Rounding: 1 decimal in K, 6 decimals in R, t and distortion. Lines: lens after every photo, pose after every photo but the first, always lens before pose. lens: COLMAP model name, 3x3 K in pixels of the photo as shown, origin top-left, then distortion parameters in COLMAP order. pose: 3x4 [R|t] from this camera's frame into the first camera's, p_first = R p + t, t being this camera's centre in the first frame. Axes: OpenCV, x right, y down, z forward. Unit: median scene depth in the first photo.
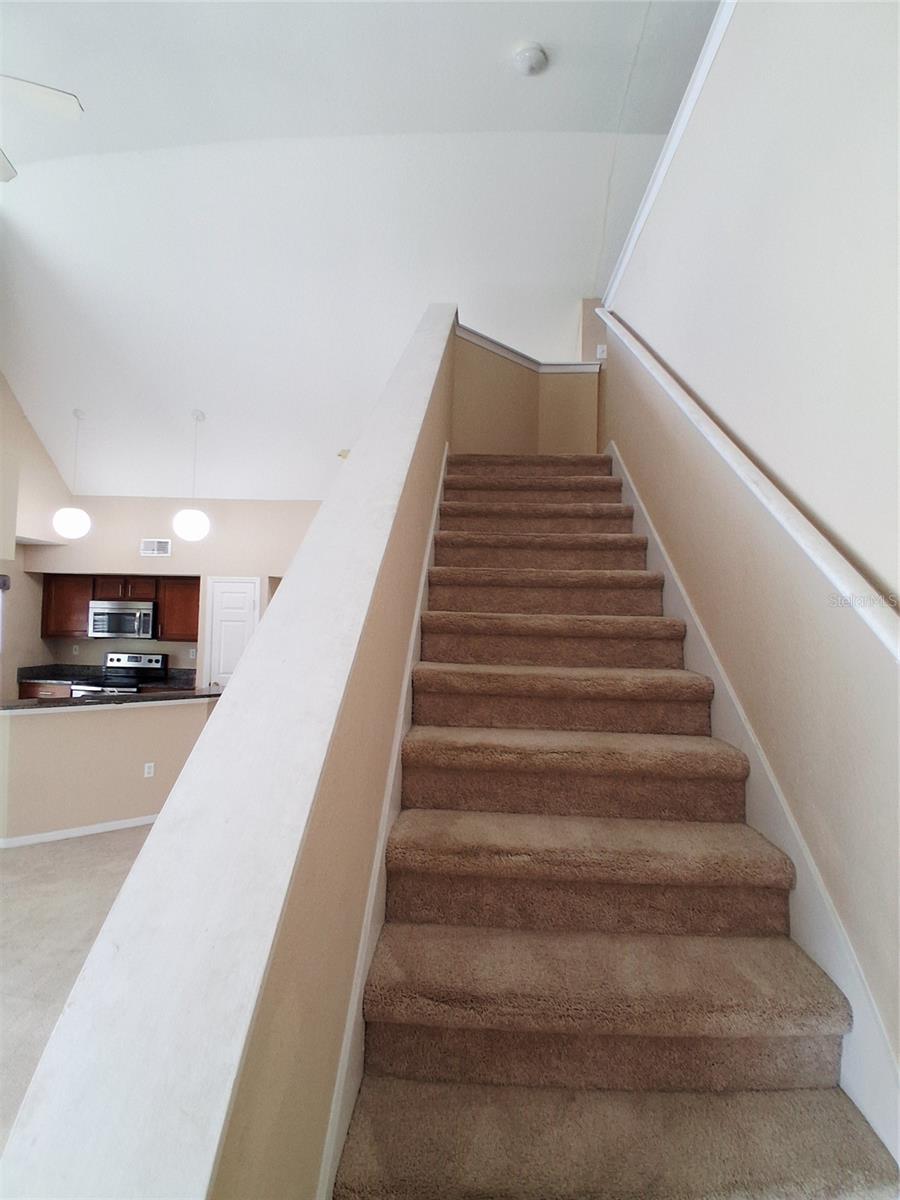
lens RADIAL K [[594.8, 0, 446.0], [0, 594.8, 596.5], [0, 0, 1]] dist [0.009714, -0.051652]
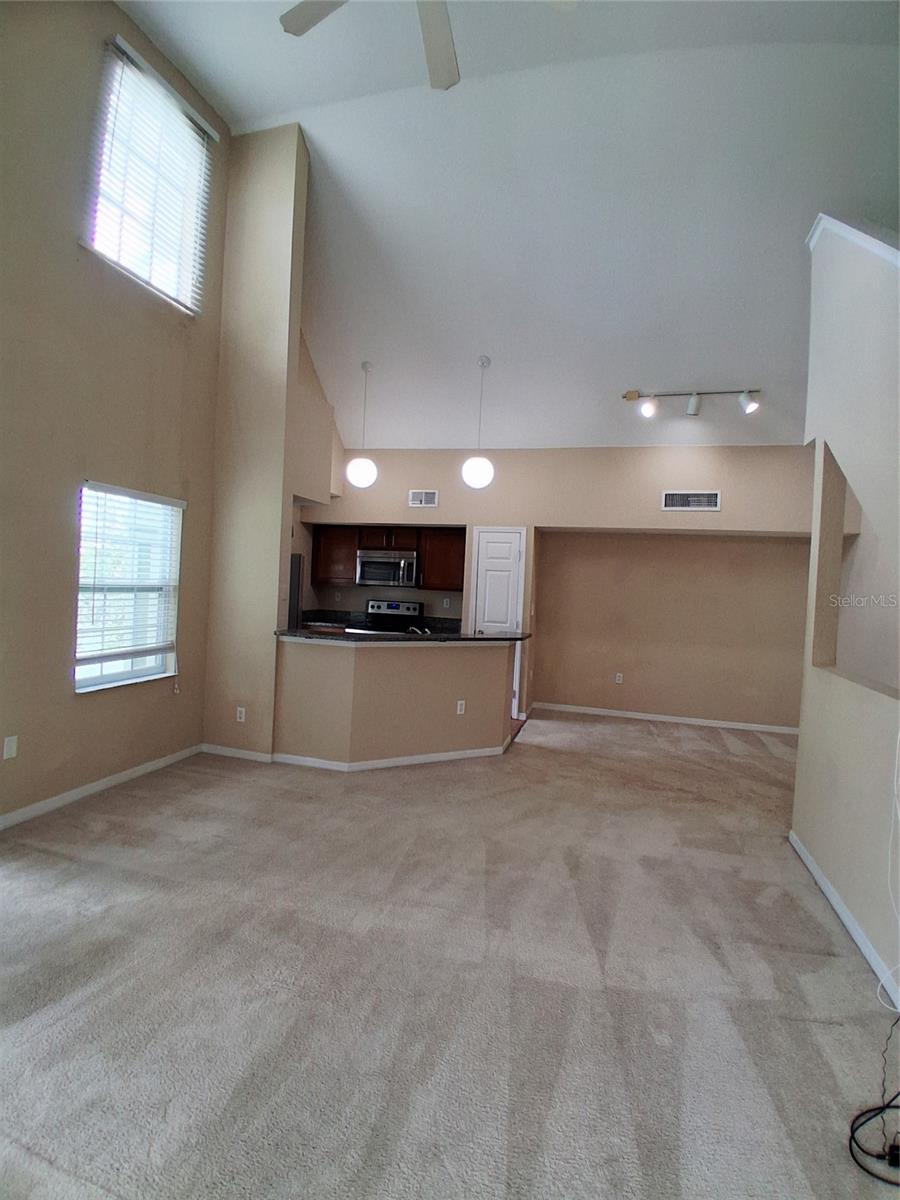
lens RADIAL K [[596.2, 0, 447.4], [0, 596.2, 596.6], [0, 0, 1]] dist [0.002192, -0.043843]
pose [[0.976042, 0.026728, -0.215934, -0.213882], [-0.015052, 0.998343, 0.055541, 0.029062], [0.217061, -0.050960, 0.974827, -0.007054]]
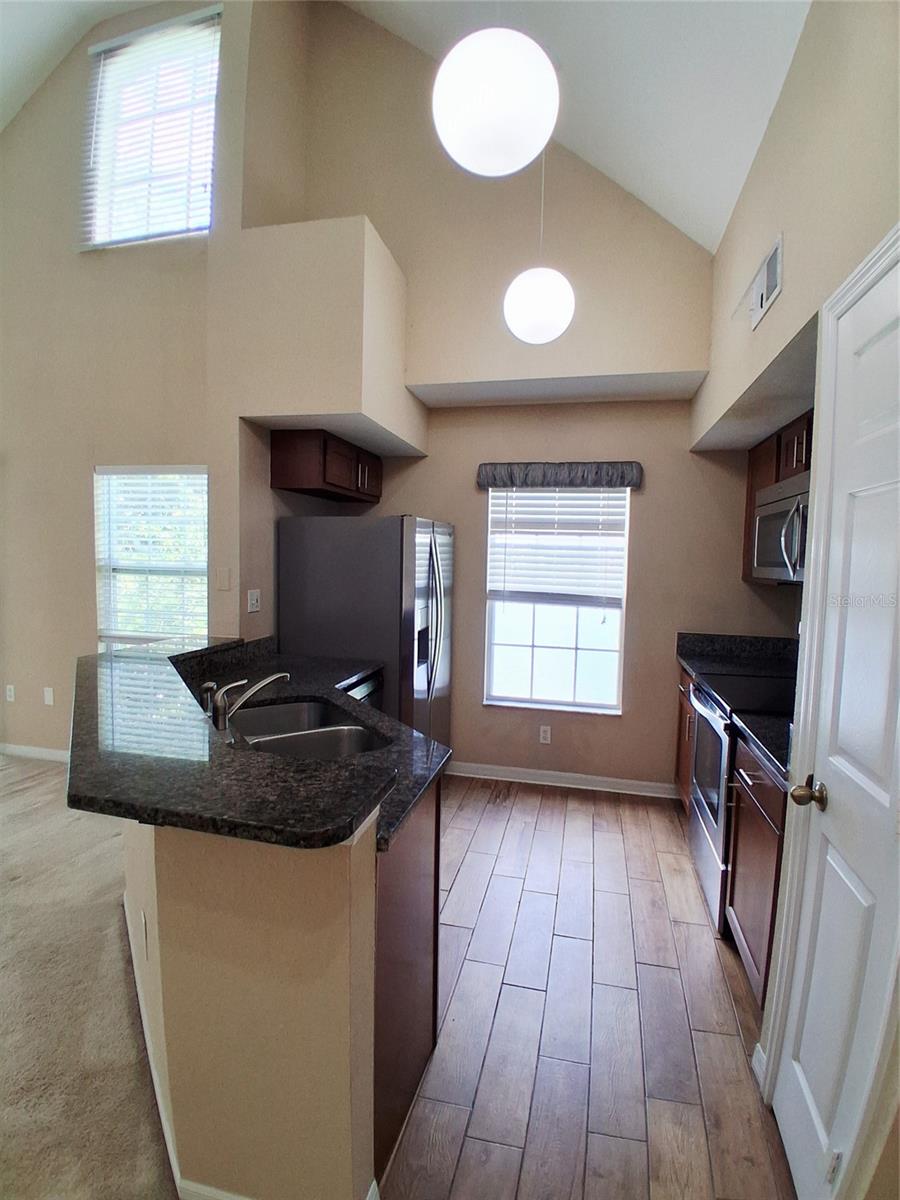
lens RADIAL K [[596.2, 0, 447.4], [0, 596.2, 596.6], [0, 0, 1]] dist [0.002192, -0.043843]
pose [[-0.173713, 0.036354, -0.984125, -0.148935], [0.008349, 0.999337, 0.035442, 0.065148], [0.984761, -0.002060, -0.173901, 0.863308]]
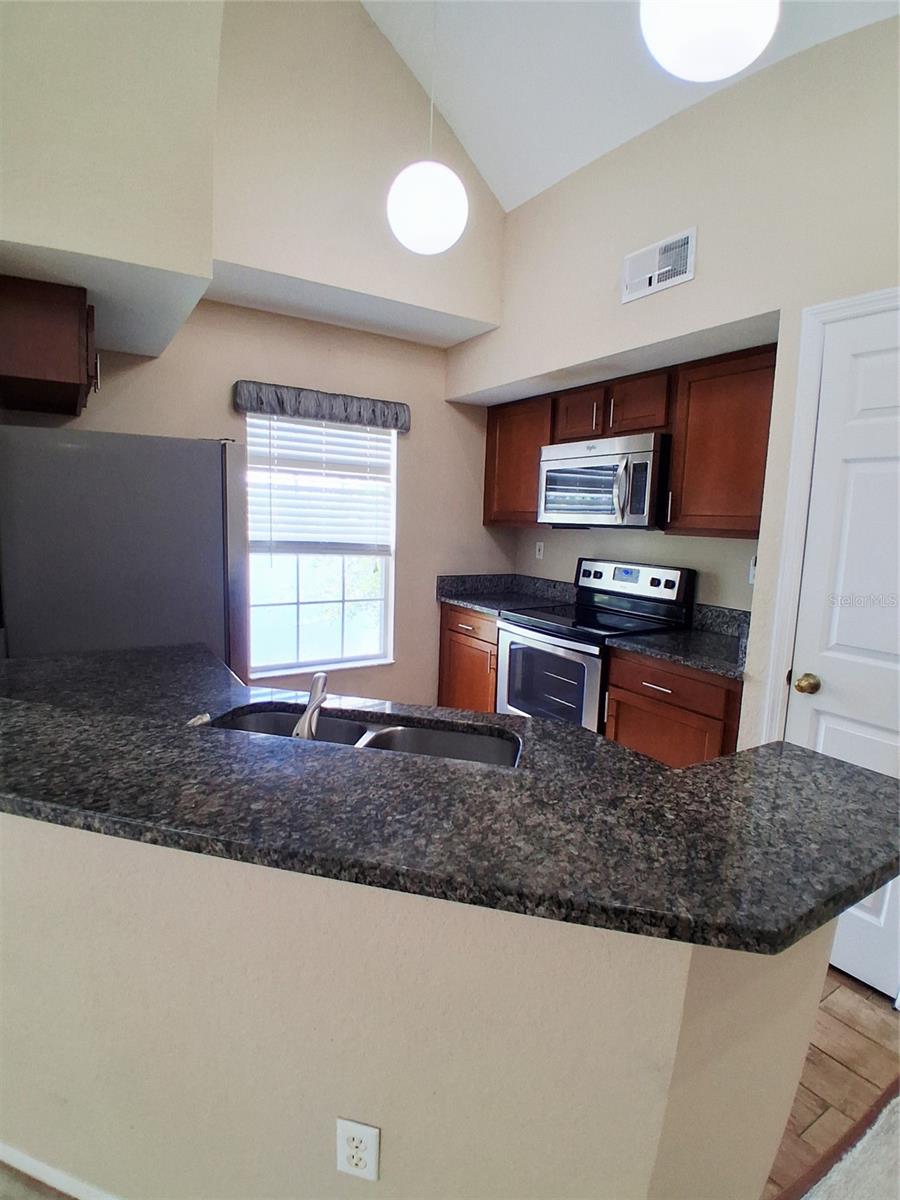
lens RADIAL K [[596.2, 0, 447.4], [0, 596.2, 596.6], [0, 0, 1]] dist [0.002192, -0.043843]
pose [[0.582769, 0.102629, -0.806131, -0.247242], [0.010237, 0.990987, 0.133563, 0.062304], [0.812574, -0.086089, 0.576466, 0.655818]]
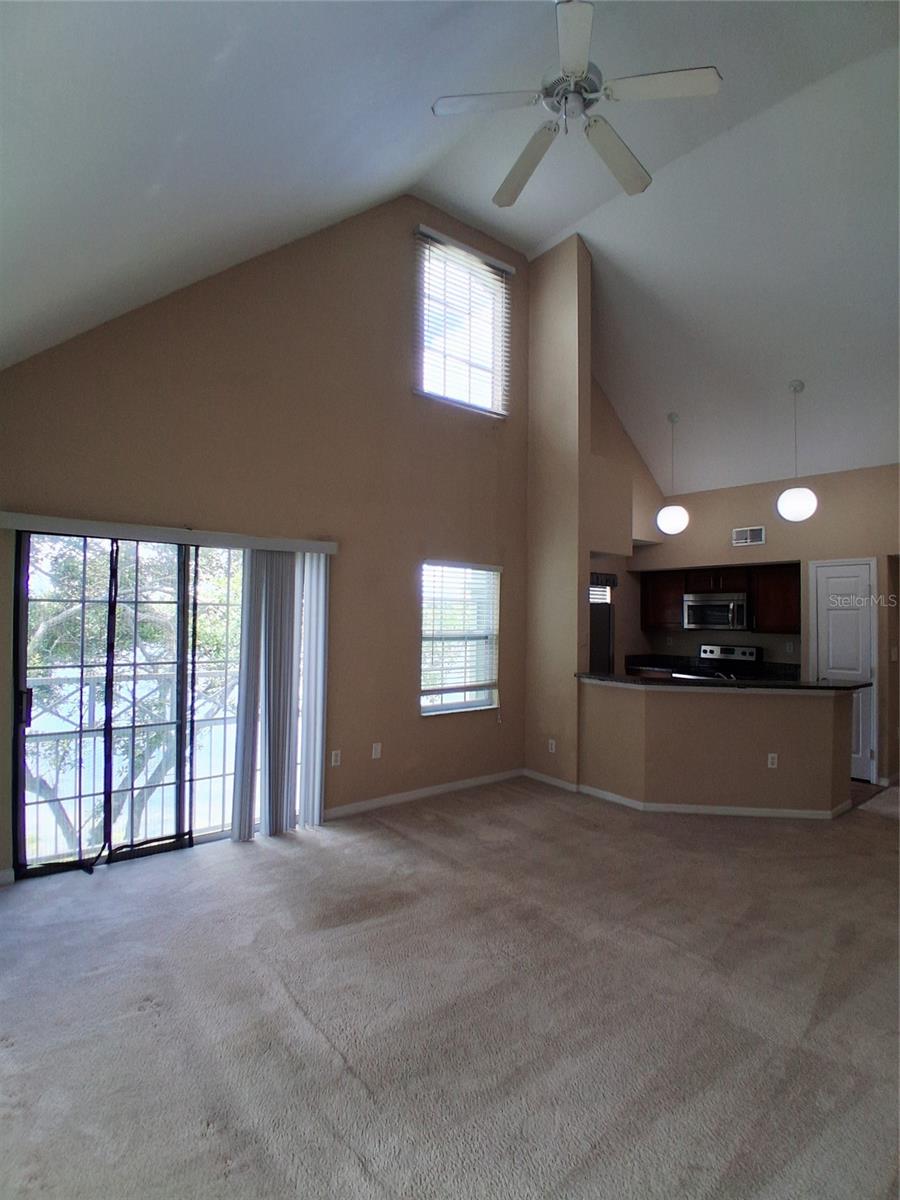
lens RADIAL K [[596.2, 0, 447.4], [0, 596.2, 596.6], [0, 0, 1]] dist [0.002192, -0.043843]
pose [[0.658985, -0.039487, -0.751119, -0.082107], [0.031673, 0.999192, -0.024740, 0.024351], [0.751489, -0.007487, 0.659703, -0.017650]]
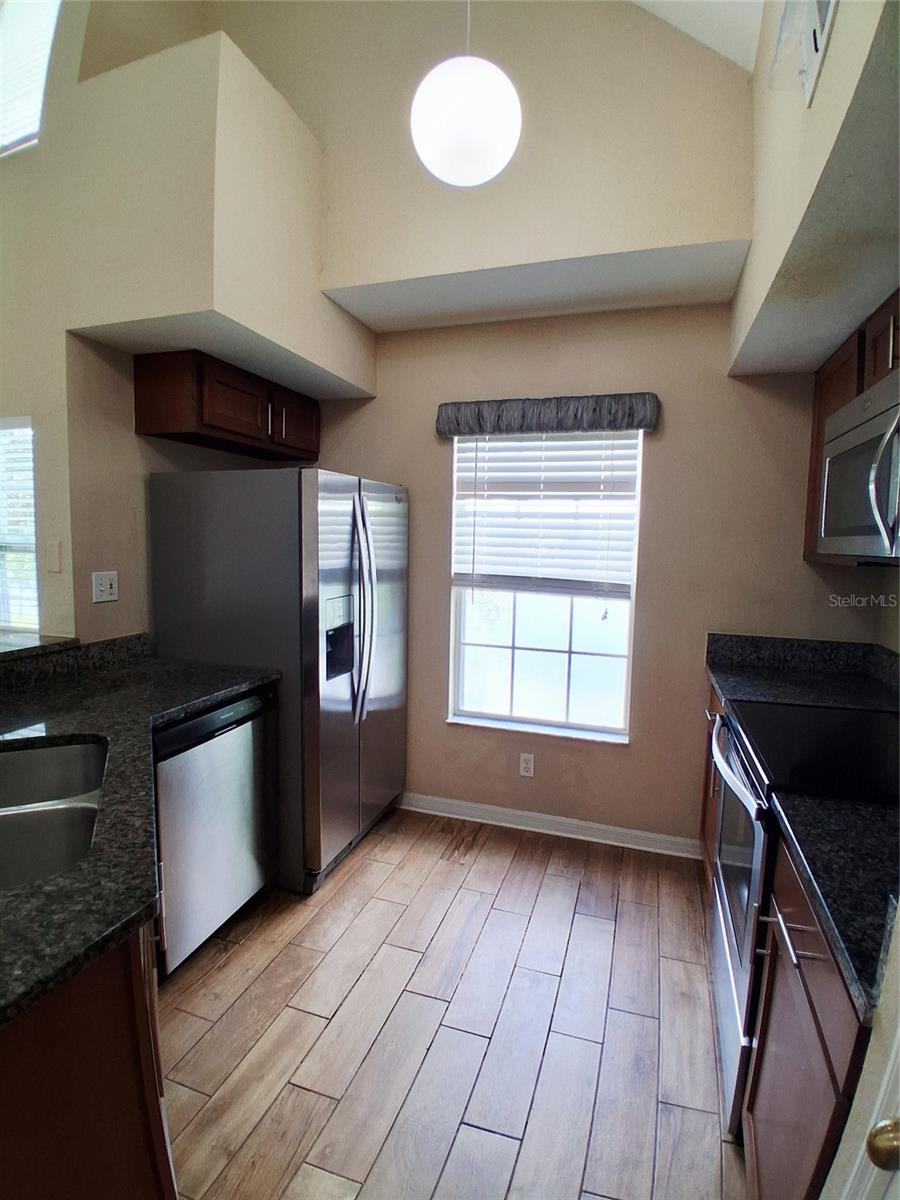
lens RADIAL K [[596.2, 0, 447.4], [0, 596.2, 596.6], [0, 0, 1]] dist [0.002192, -0.043843]
pose [[-0.261355, 0.062256, -0.963233, -0.298201], [0.007475, 0.998018, 0.062477, 0.069415], [0.965214, 0.009128, -0.261302, 0.911628]]
